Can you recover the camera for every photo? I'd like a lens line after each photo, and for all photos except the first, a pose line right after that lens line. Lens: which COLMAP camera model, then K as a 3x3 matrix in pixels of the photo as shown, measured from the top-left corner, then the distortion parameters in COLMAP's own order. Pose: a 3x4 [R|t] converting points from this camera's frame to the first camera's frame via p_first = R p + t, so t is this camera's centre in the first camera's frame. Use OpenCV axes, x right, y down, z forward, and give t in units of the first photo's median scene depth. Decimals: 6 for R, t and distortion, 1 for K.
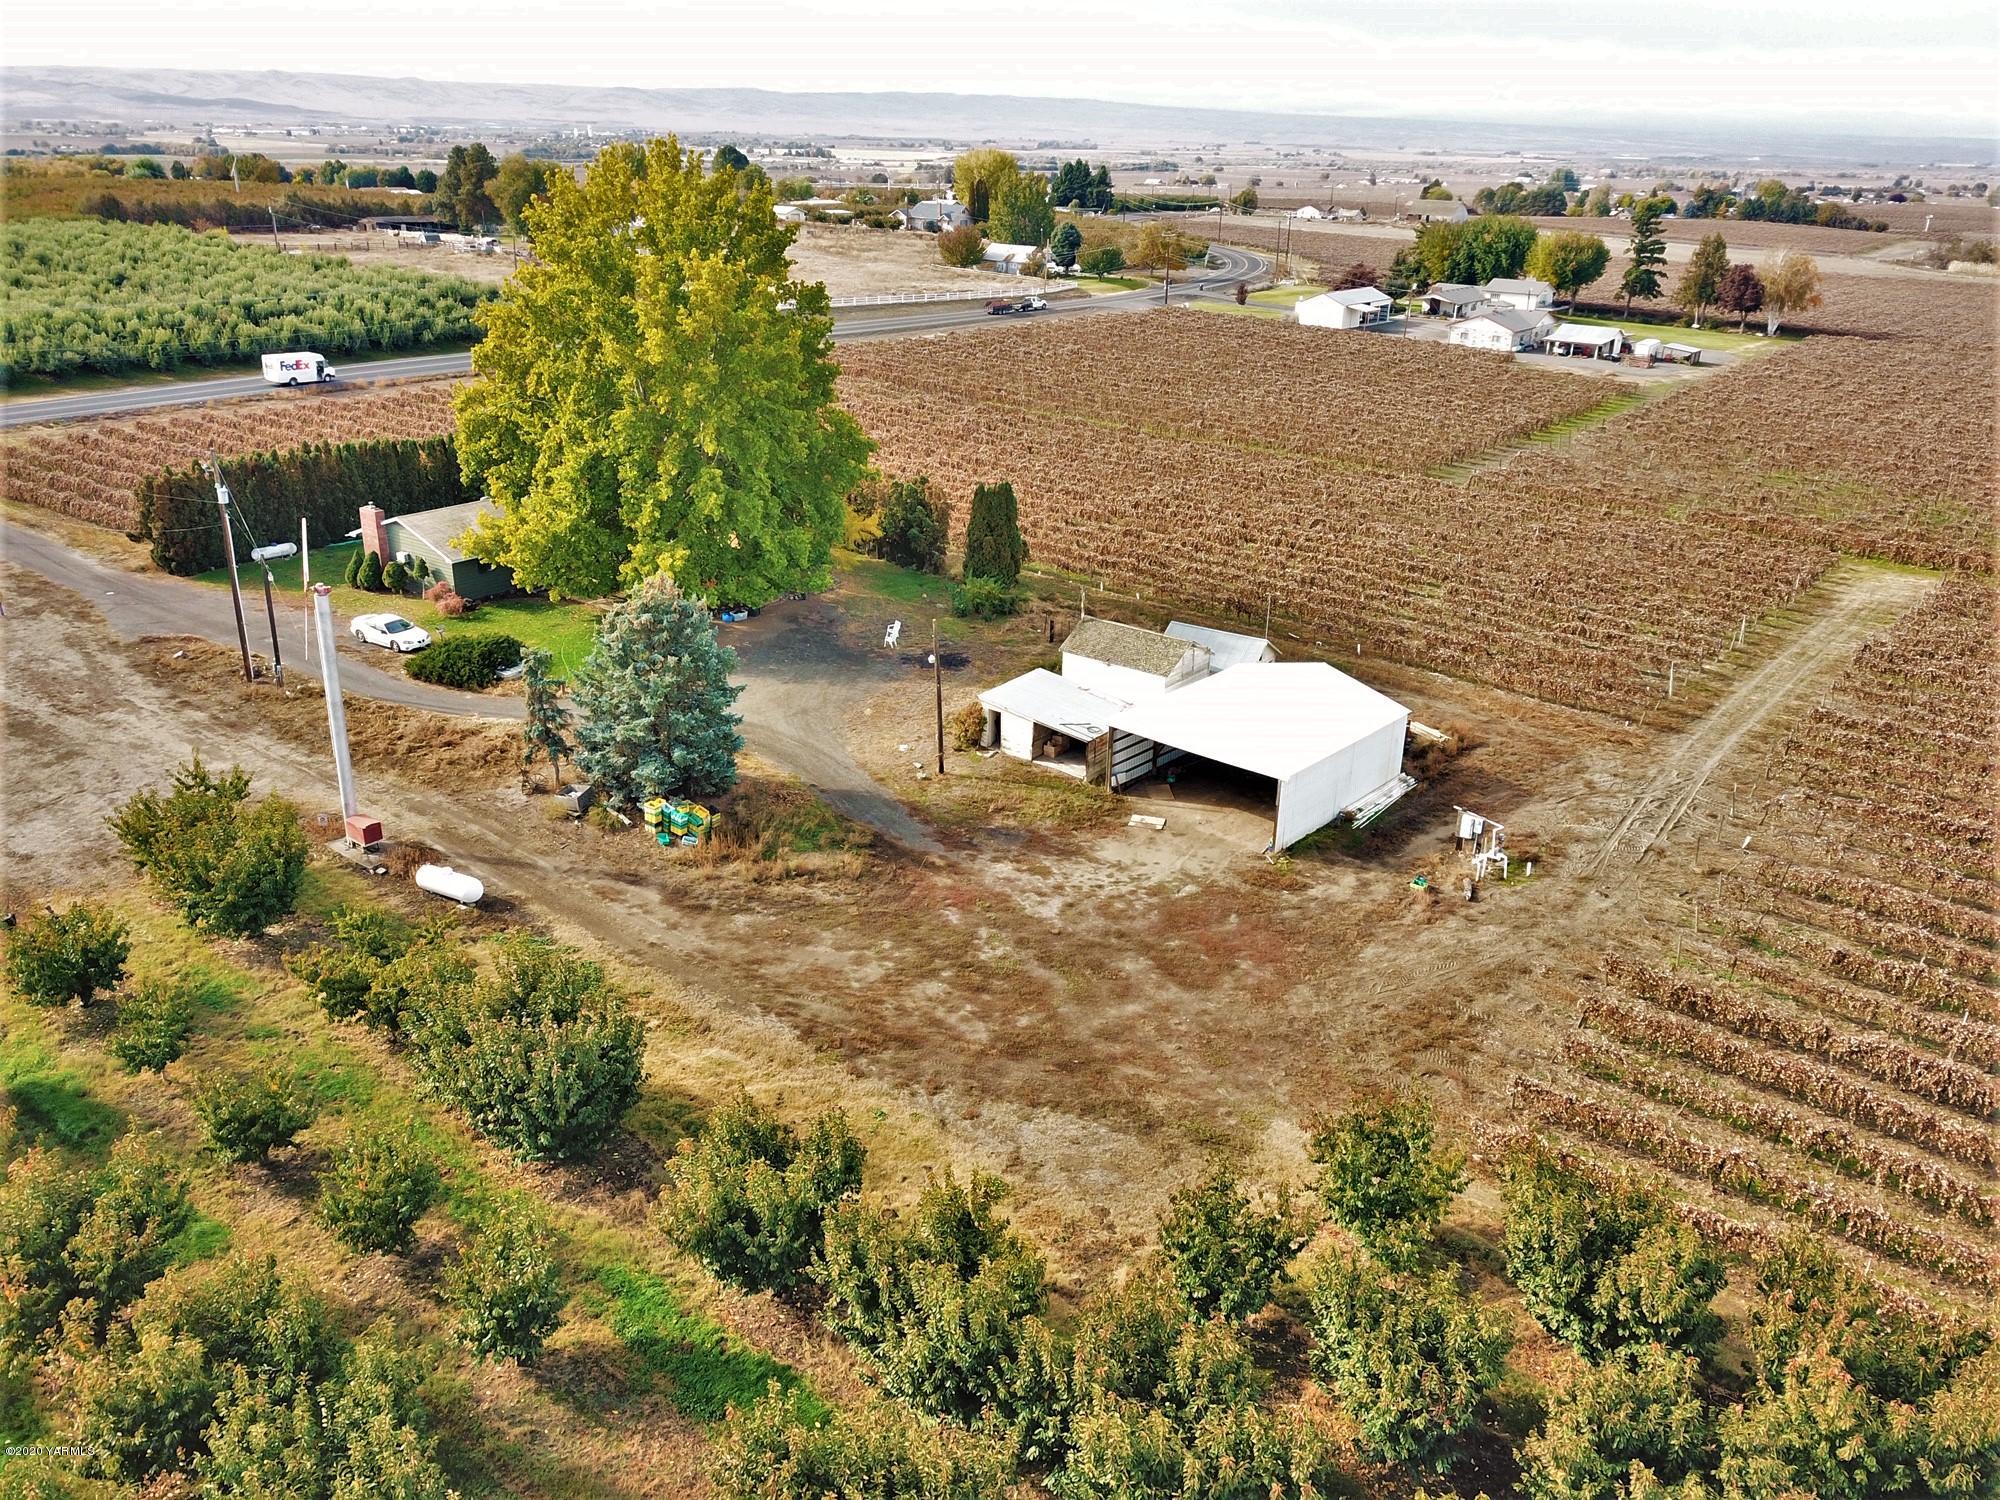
lens RADIAL K [[1529.5, 0, 1021.1], [0, 1529.5, 750.1], [0, 0, 1]] dist [0.020057, -0.019145]
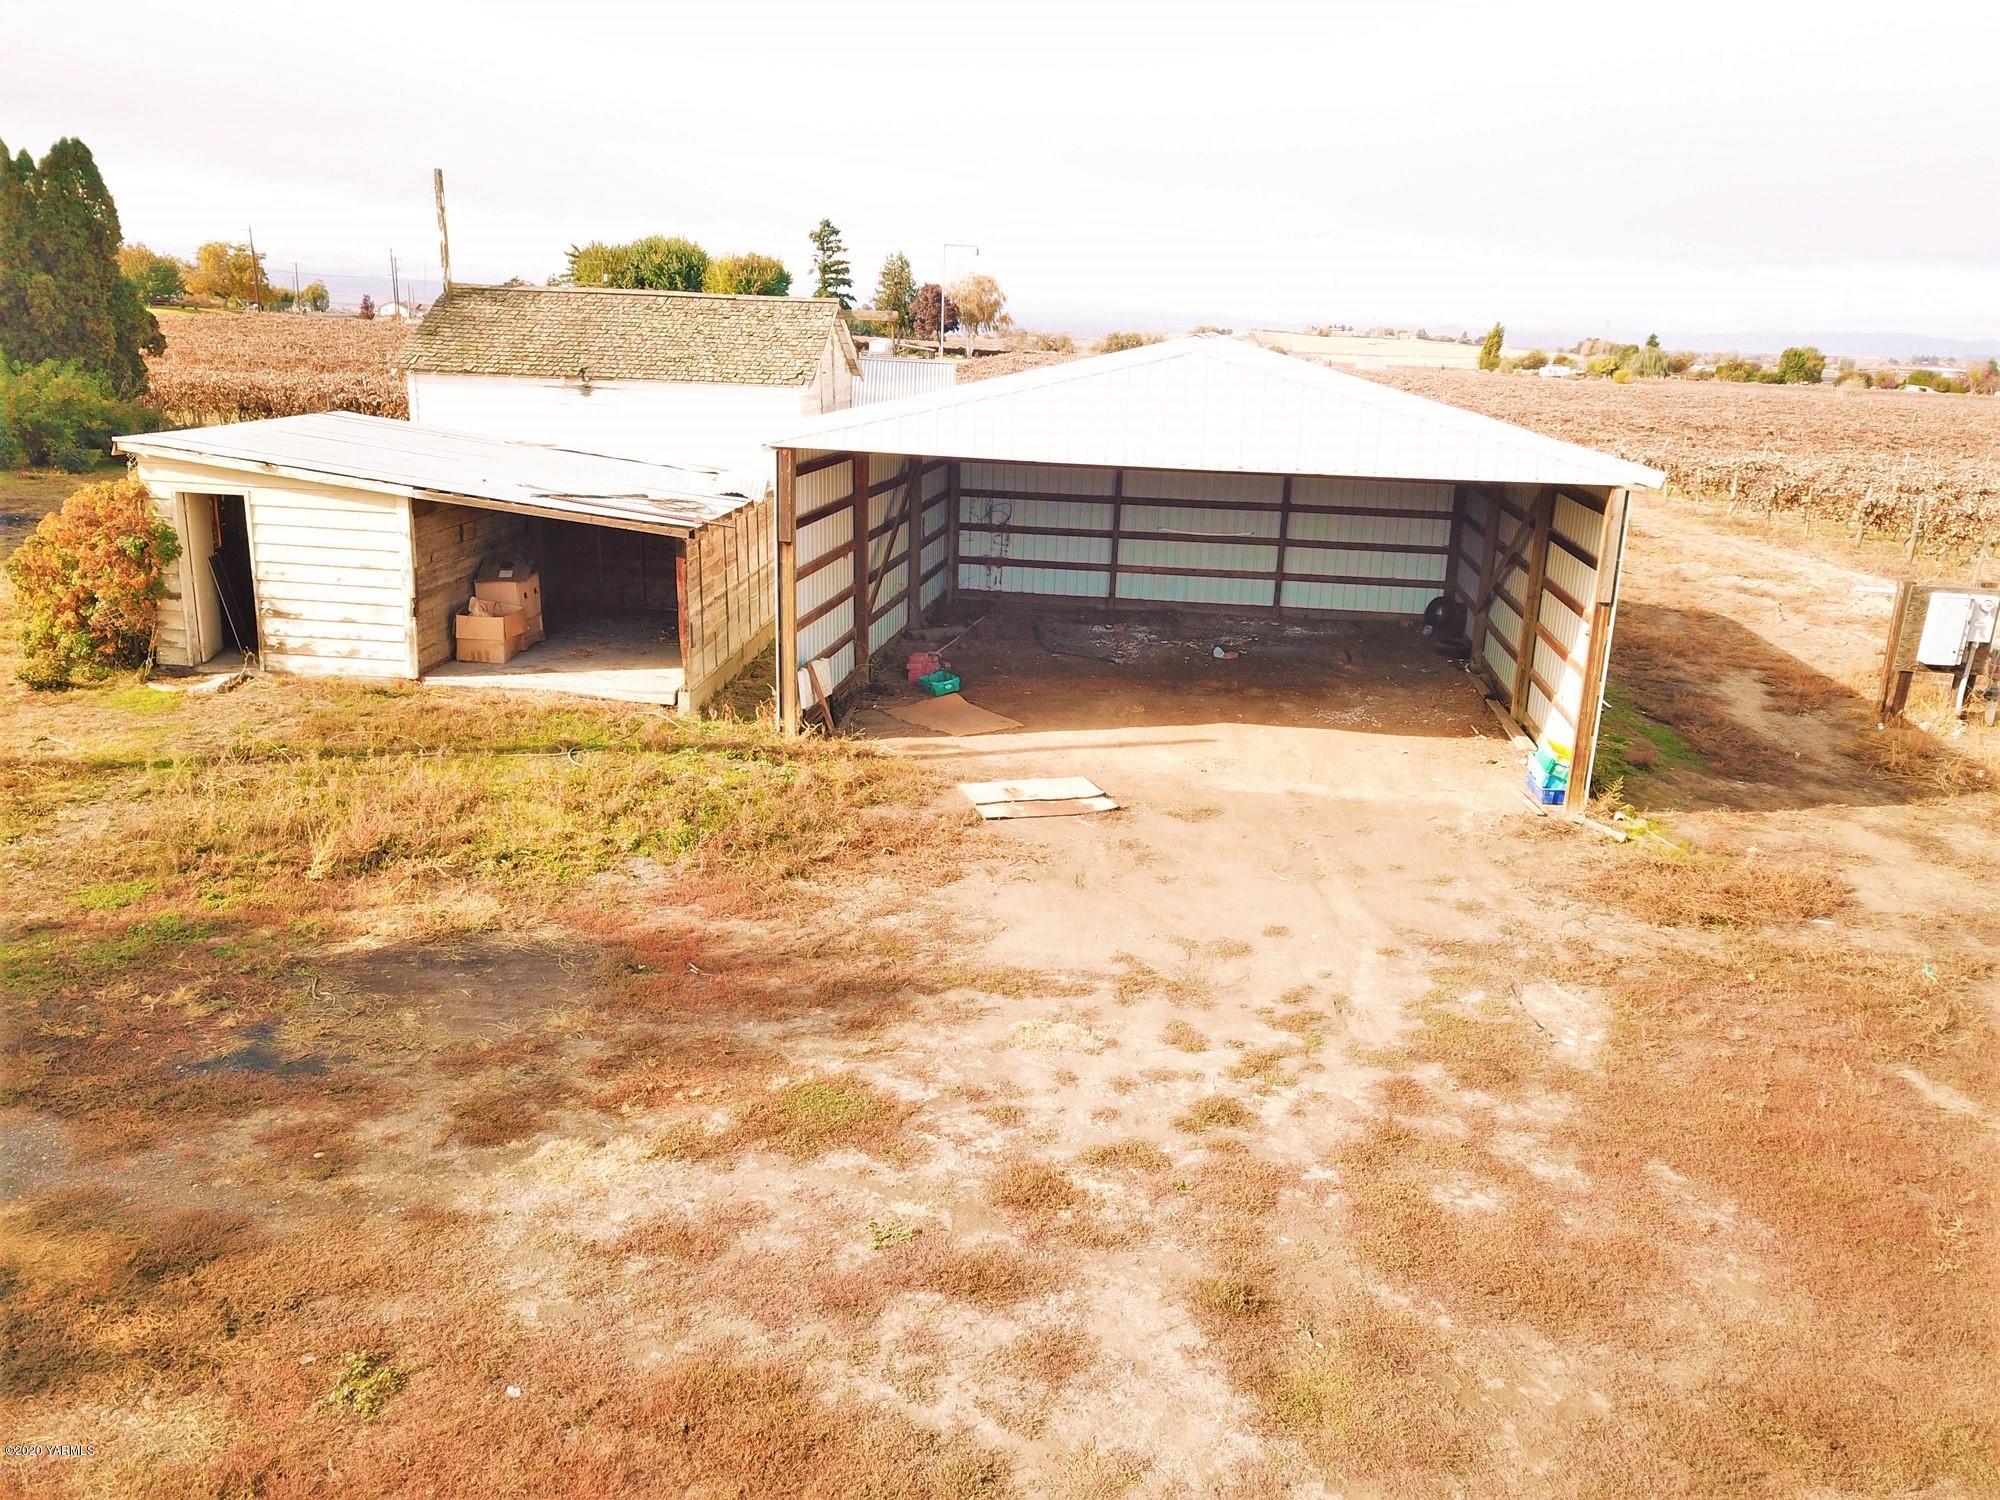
lens RADIAL K [[1529.5, 0, 1021.1], [0, 1529.5, 750.1], [0, 0, 1]] dist [0.020057, -0.019145]
pose [[0.841947, -0.140566, 0.520928, -0.041651], [0.189668, 0.980956, -0.041852, 0.046996], [-0.505124, 0.134041, 0.852574, 0.759516]]
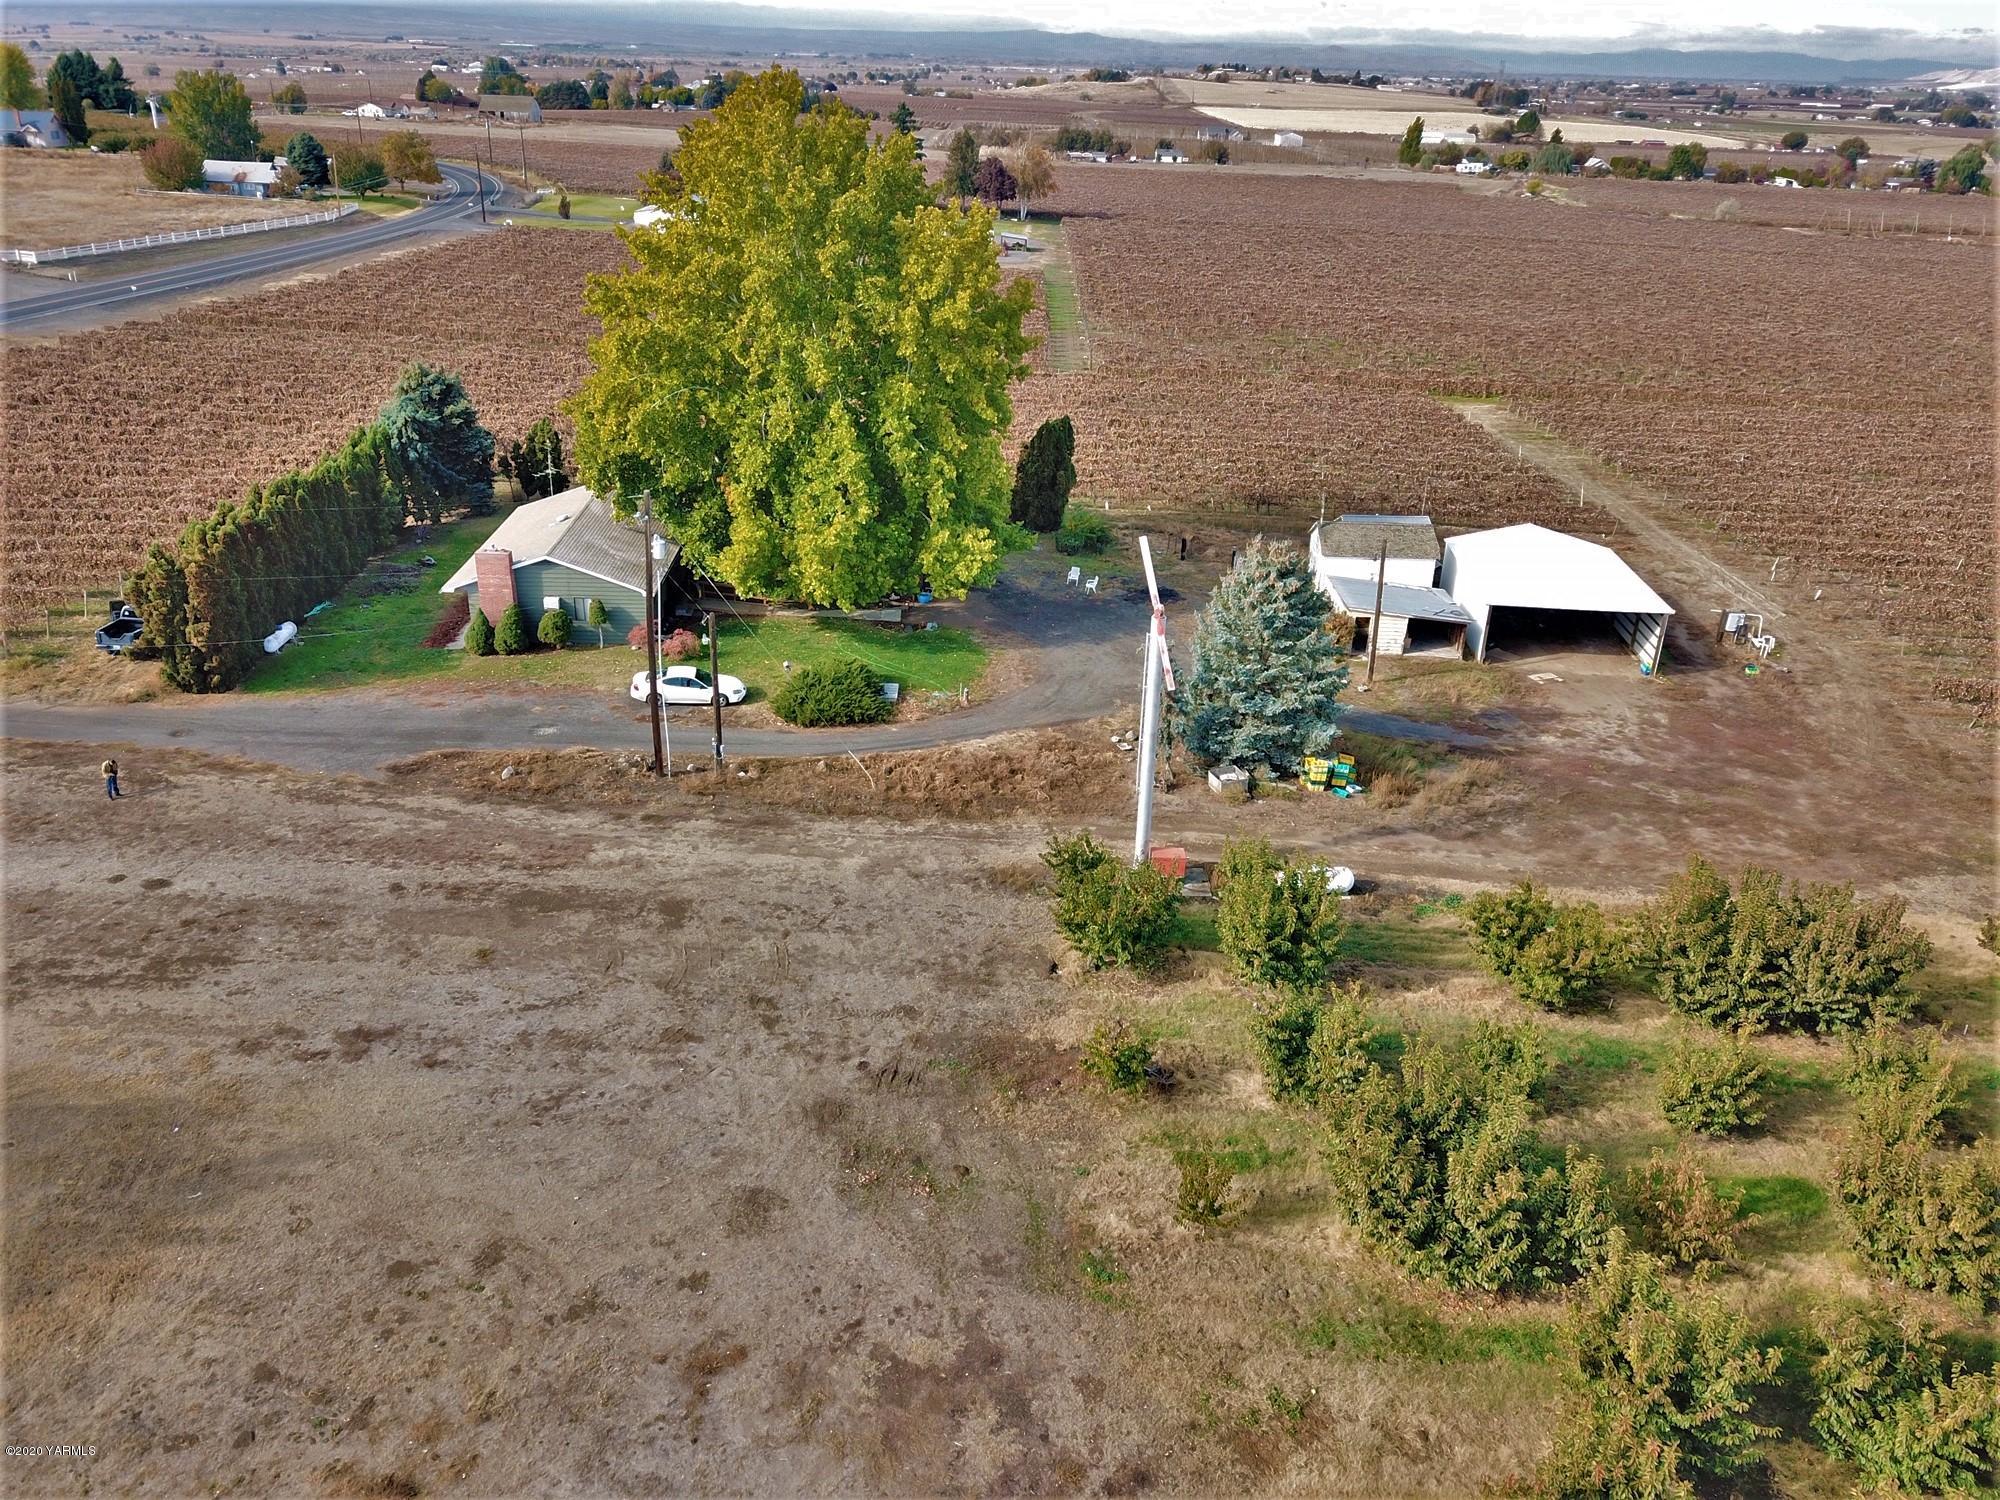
lens RADIAL K [[1529.5, 0, 1021.1], [0, 1529.5, 750.1], [0, 0, 1]] dist [0.020057, -0.019145]
pose [[0.795935, -0.249395, 0.551625, -0.853469], [0.214179, 0.968275, 0.128731, -0.129909], [-0.566229, 0.015685, 0.824099, 0.252339]]
